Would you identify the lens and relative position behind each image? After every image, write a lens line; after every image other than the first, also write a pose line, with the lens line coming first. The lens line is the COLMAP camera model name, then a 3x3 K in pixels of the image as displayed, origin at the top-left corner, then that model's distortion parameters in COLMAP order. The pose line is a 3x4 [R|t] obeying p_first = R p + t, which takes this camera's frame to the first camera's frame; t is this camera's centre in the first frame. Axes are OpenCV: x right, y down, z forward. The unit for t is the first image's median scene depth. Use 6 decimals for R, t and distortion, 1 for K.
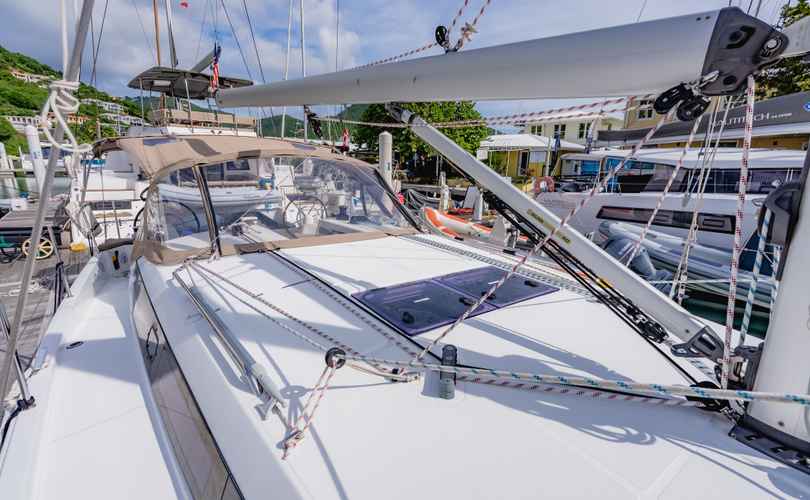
lens RADIAL K [[366.3, 0, 405.0], [0, 366.3, 250.0], [0, 0, 1]] dist [-0.002257, 0.000076]
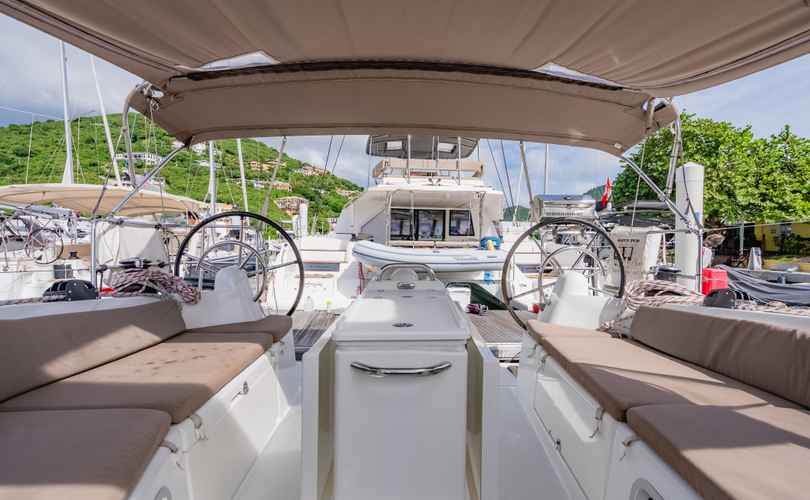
lens RADIAL K [[360.8, 0, 405.5], [0, 360.8, 252.6], [0, 0, 1]] dist [0.000230, 0.000229]
pose [[0.825104, 0.001500, -0.564978, -0.052733], [-0.128445, 0.974309, -0.184995, -0.007067], [0.550186, 0.225209, 0.804100, 0.156594]]
